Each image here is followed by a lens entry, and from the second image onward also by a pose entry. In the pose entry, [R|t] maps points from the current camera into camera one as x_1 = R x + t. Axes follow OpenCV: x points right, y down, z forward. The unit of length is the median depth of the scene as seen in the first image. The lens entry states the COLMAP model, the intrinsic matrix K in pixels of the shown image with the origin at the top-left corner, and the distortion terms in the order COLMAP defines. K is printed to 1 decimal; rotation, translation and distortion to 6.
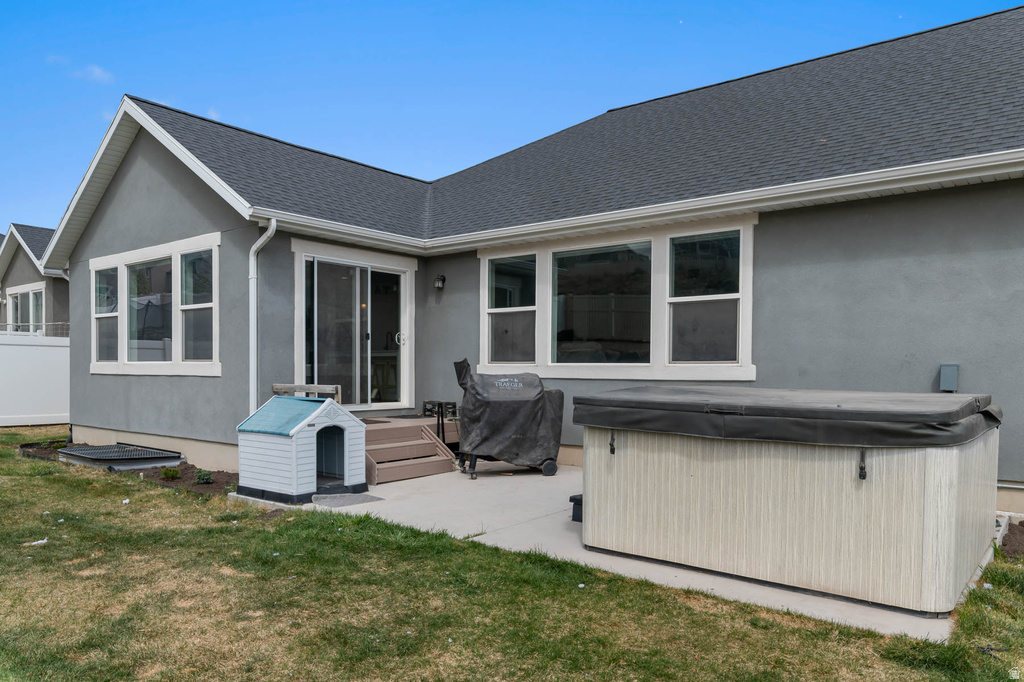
lens RADIAL K [[718.8, 0, 516.0], [0, 718.8, 389.1], [0, 0, 1]] dist [0.002884, 0.000197]
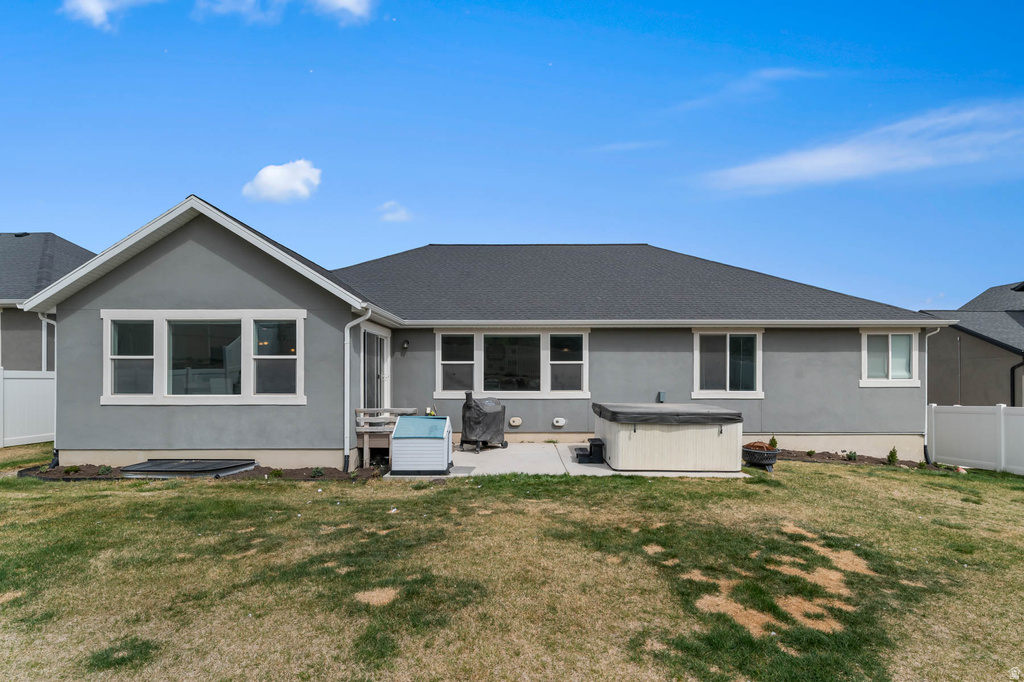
lens RADIAL K [[455.6, 0, 520.3], [0, 455.6, 371.0], [0, 0, 1]] dist [0.000883, -0.000012]
pose [[0.786605, 0.005787, 0.617430, -0.634635], [0.021146, 0.999117, -0.036306, -0.043236], [-0.617095, 0.041615, 0.785788, -0.033917]]
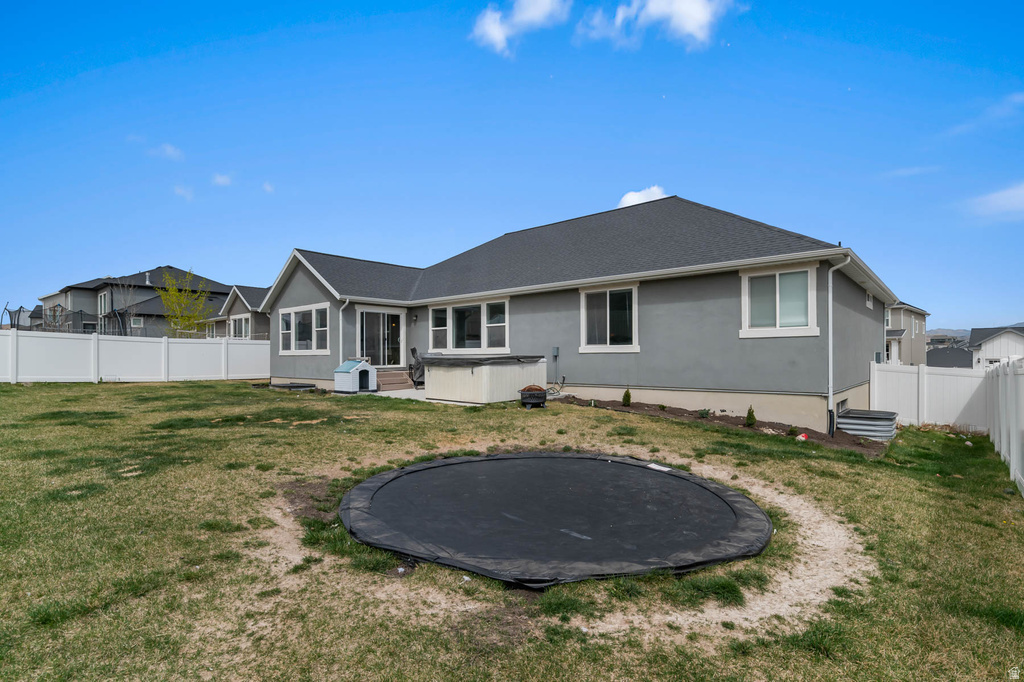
lens RADIAL K [[497.8, 0, 513.1], [0, 497.8, 356.1], [0, 0, 1]] dist [-0.001206, 0.000051]
pose [[0.998513, -0.011132, -0.053362, 0.370392], [0.009723, 0.999599, -0.026597, 0.042047], [0.053637, 0.026038, 0.998221, -0.815695]]
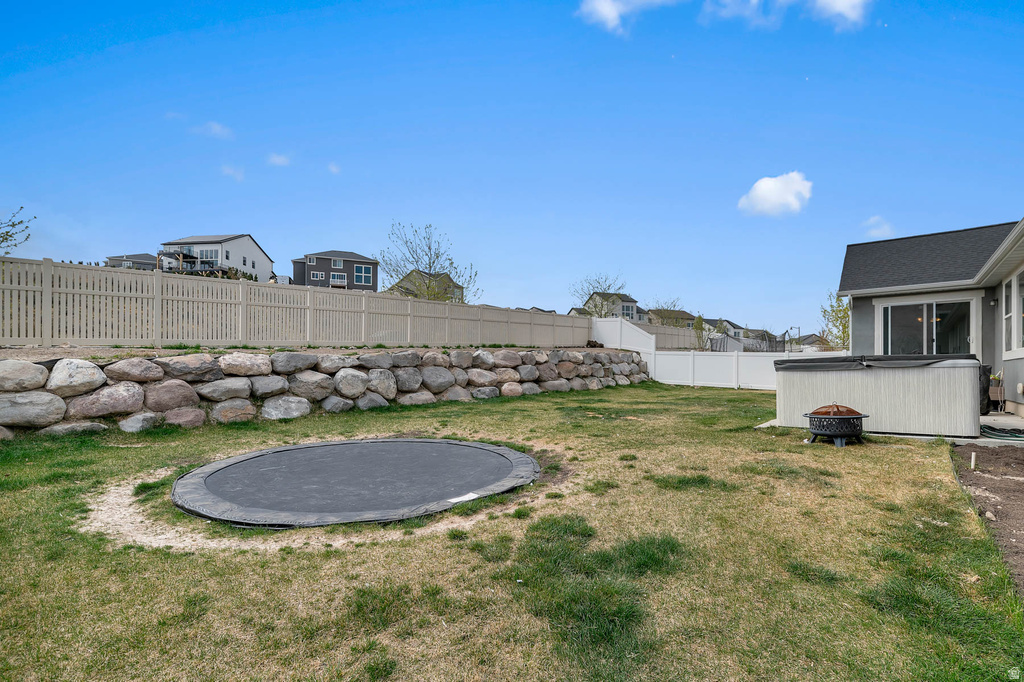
lens RADIAL K [[455.6, 0, 520.3], [0, 455.6, 371.0], [0, 0, 1]] dist [0.000883, -0.000012]
pose [[-0.010911, -0.014750, -0.999832, 1.019271], [-0.029554, 0.999459, -0.014422, 0.054788], [0.999504, 0.029392, -0.011341, -0.030819]]
